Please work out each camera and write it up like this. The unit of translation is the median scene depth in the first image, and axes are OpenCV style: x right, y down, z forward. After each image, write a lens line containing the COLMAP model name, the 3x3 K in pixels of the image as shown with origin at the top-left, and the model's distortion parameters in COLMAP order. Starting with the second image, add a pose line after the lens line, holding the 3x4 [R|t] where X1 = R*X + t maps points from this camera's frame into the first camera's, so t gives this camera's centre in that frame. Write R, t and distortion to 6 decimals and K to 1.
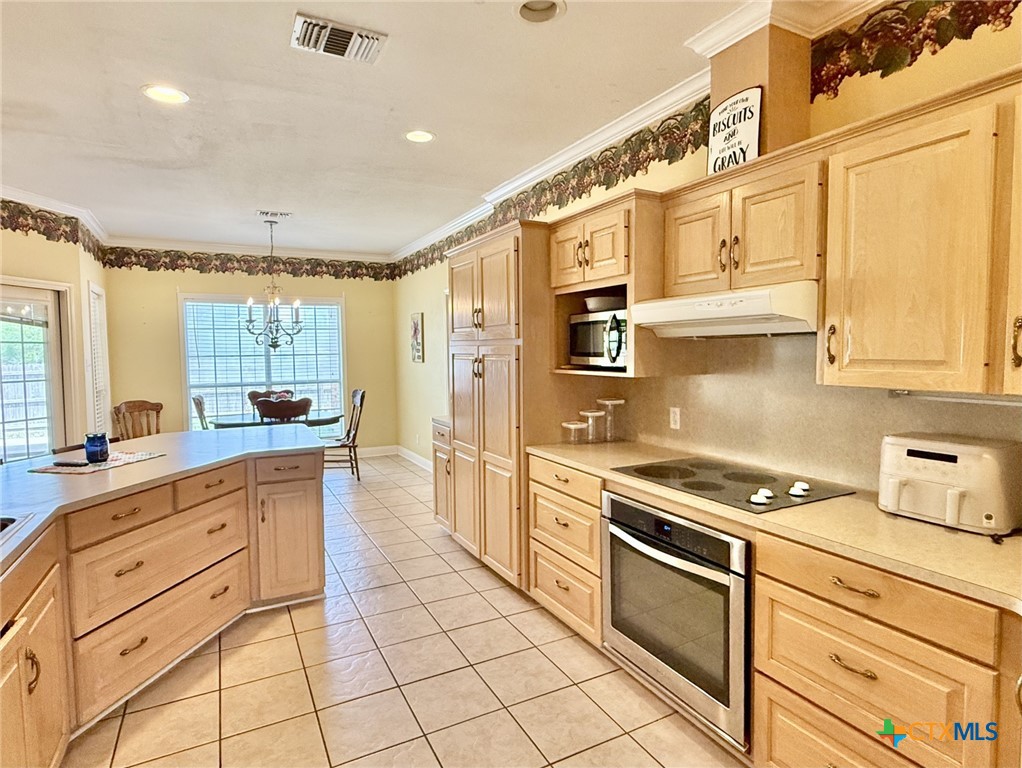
lens RADIAL K [[570.3, 0, 511.0], [0, 570.3, 384.0], [0, 0, 1]] dist [0.000951, 0.000289]
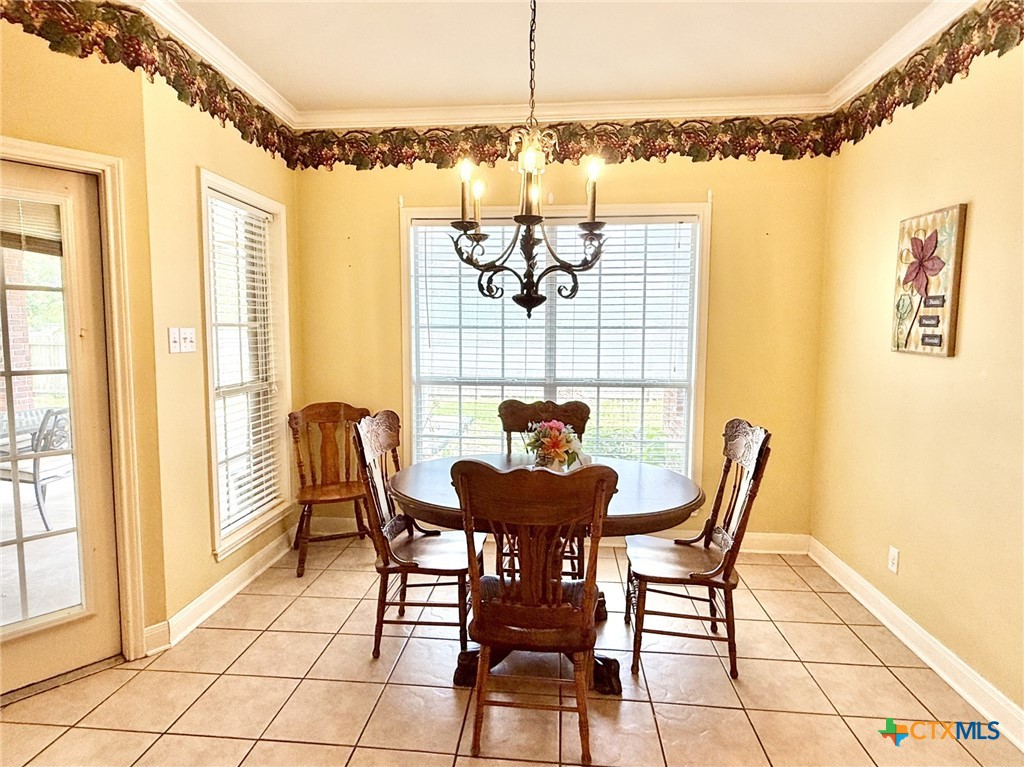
lens RADIAL K [[571.4, 0, 512.0], [0, 571.4, 383.5], [0, 0, 1]] dist [0.000951, 0.000289]
pose [[0.844057, 0.070472, -0.531603, -0.195714], [-0.047917, 0.997273, 0.056122, -0.029474], [0.534109, -0.021897, 0.845132, 0.595898]]
